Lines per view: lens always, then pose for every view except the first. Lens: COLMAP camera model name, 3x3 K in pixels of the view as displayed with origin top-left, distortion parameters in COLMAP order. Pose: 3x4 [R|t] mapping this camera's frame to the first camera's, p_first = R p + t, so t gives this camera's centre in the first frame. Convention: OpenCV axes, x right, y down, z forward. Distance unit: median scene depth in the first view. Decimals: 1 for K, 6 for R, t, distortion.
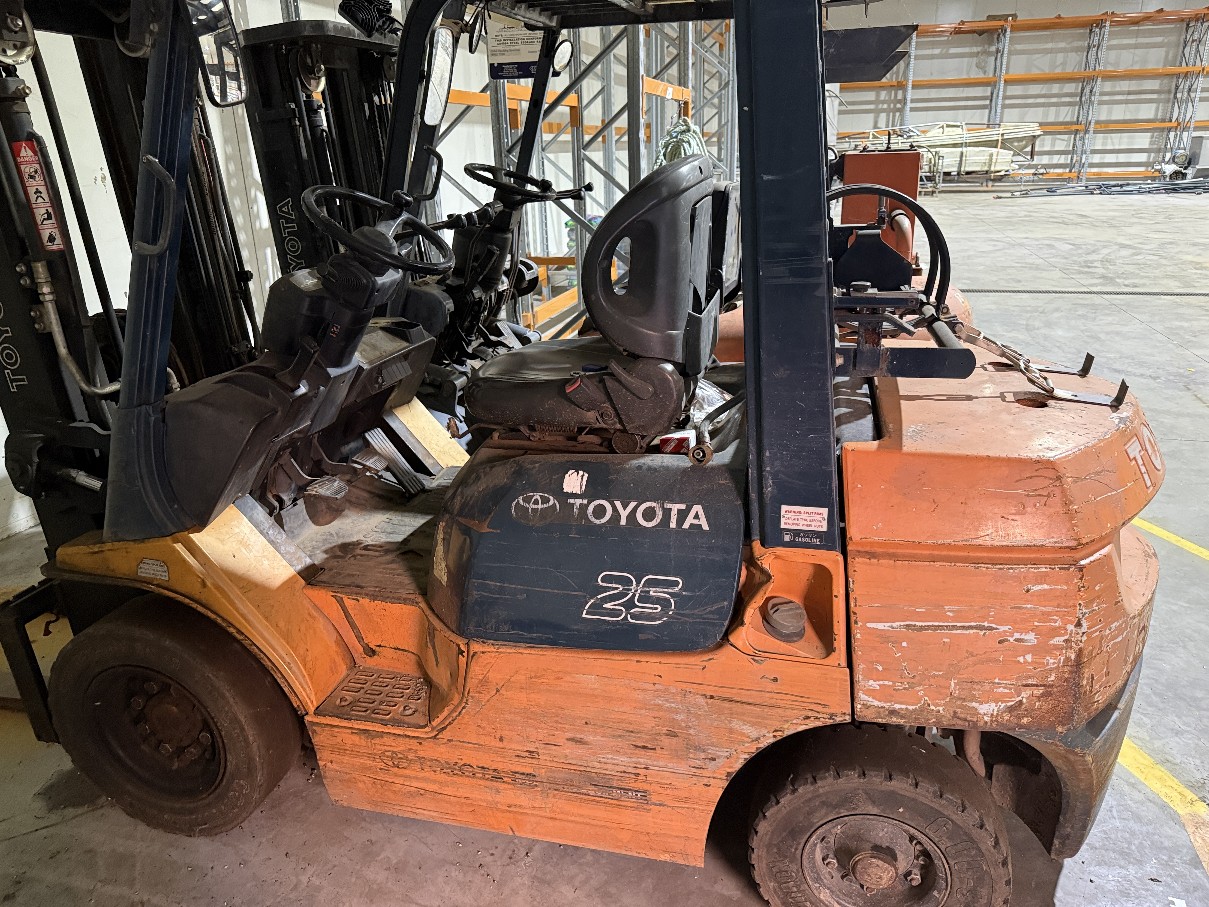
lens RADIAL K [[857.9, 0, 609.6], [0, 857.9, 472.2], [0, 0, 1]] dist [0.026690, -0.040246]
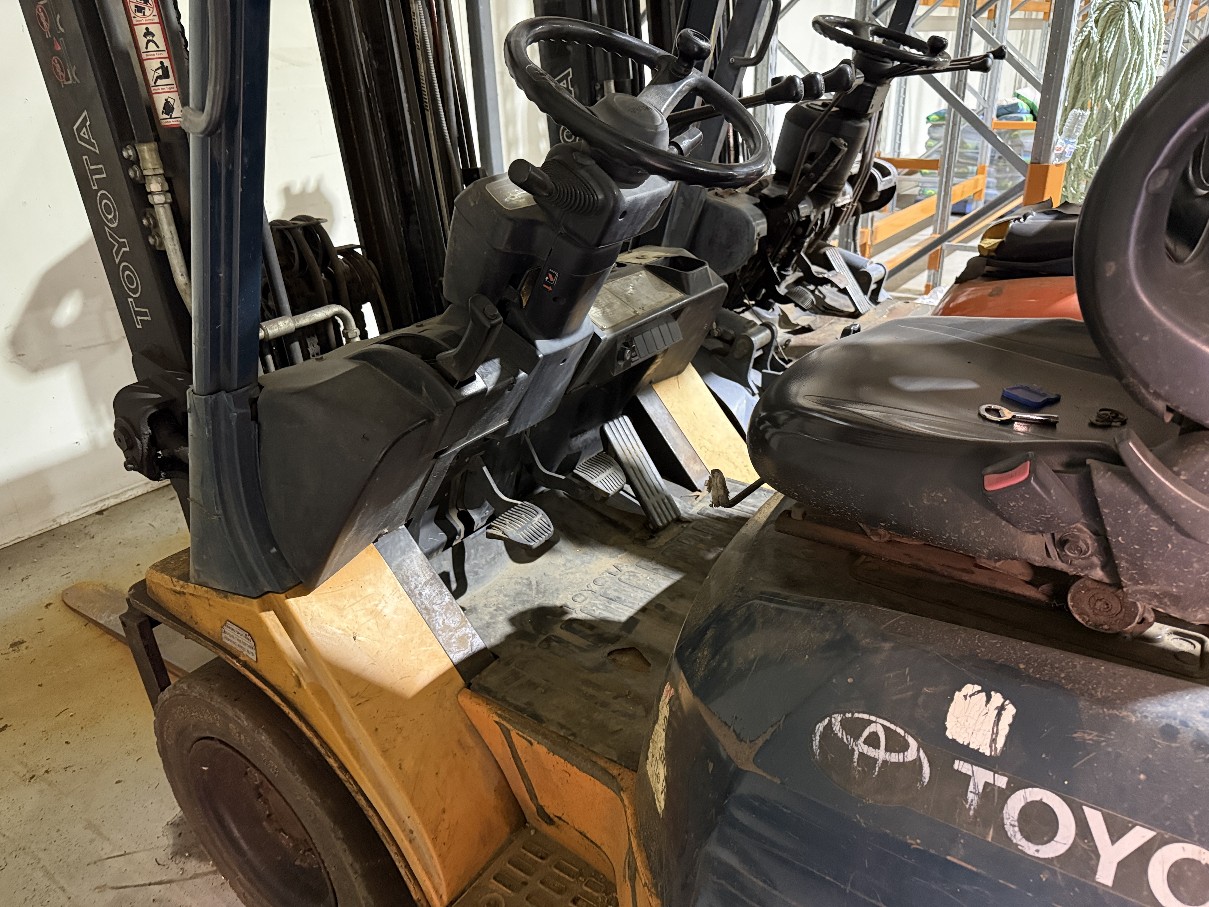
lens RADIAL K [[857.9, 0, 609.0], [0, 857.9, 463.6], [0, 0, 1]] dist [0.026690, -0.040246]
pose [[0.934244, 0.146946, -0.324955, -0.071375], [-0.113755, 0.986358, 0.118989, -0.110438], [0.338006, -0.074199, 0.938214, 0.438357]]
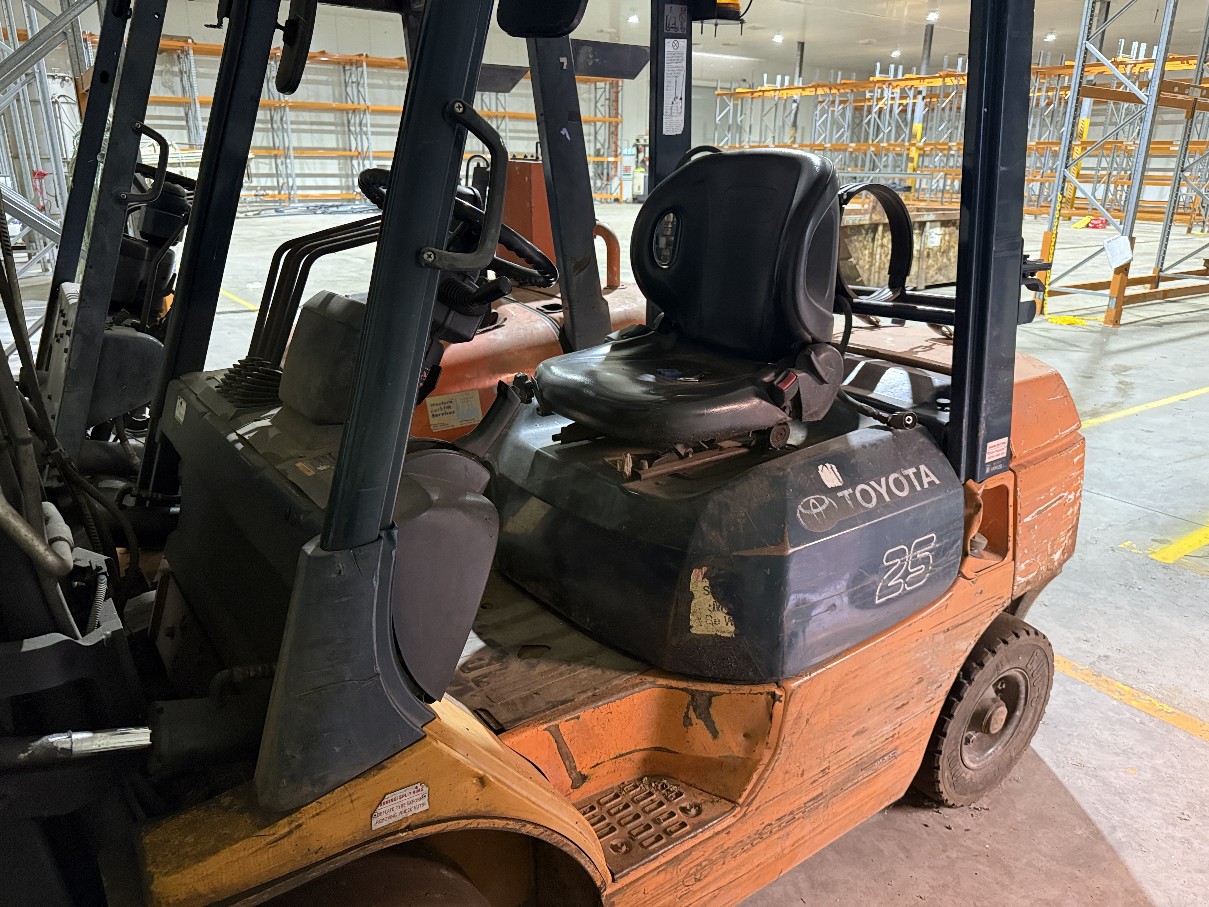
lens RADIAL K [[857.9, 0, 607.9], [0, 857.9, 456.8], [0, 0, 1]] dist [0.026690, -0.040246]
pose [[0.638319, -0.210892, 0.740320, -0.724480], [0.240594, 0.968215, 0.068367, -0.107812], [-0.731207, 0.134476, 0.668769, 0.416618]]
